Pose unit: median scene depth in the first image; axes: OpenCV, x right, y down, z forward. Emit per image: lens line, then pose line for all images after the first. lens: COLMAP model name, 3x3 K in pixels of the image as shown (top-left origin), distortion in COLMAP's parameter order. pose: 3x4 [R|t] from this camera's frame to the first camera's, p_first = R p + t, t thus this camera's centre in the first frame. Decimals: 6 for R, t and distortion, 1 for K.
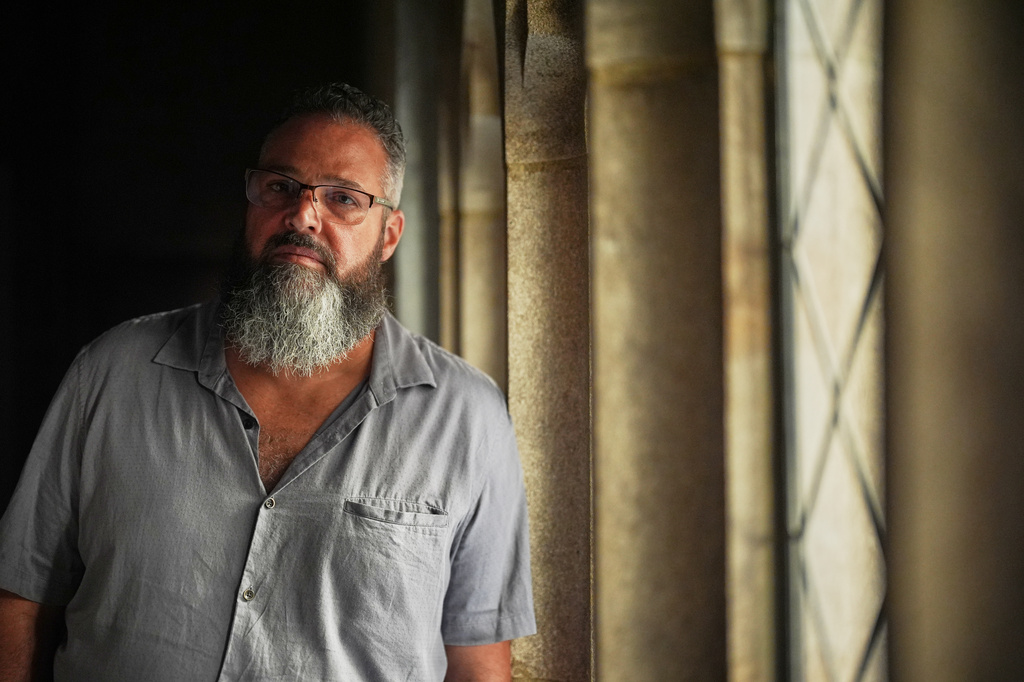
lens RADIAL K [[1480.7, 0, 512.2], [0, 1480.7, 340.5], [0, 0, 1]] dist [-0.012016, 0.000000]
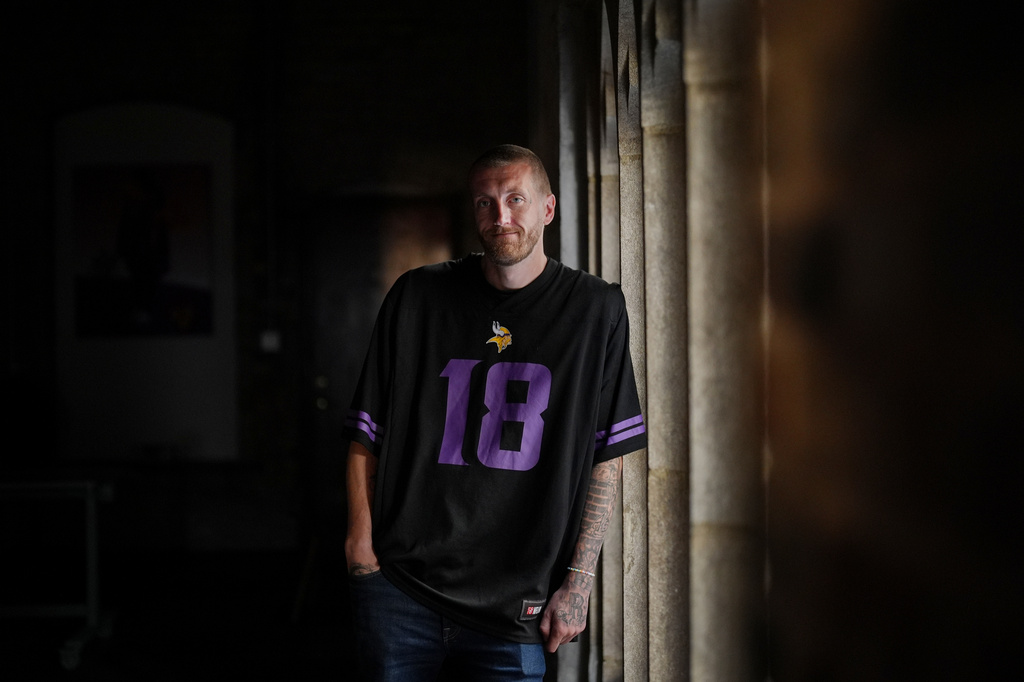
lens RADIAL K [[1480.7, 0, 512.3], [0, 1480.7, 340.2], [0, 0, 1]] dist [-0.012016, 0.000000]
pose [[0.993572, -0.002362, -0.113177, 0.109654], [0.007318, 0.999031, 0.043391, 0.041166], [0.112965, -0.043940, 0.992627, -1.275857]]
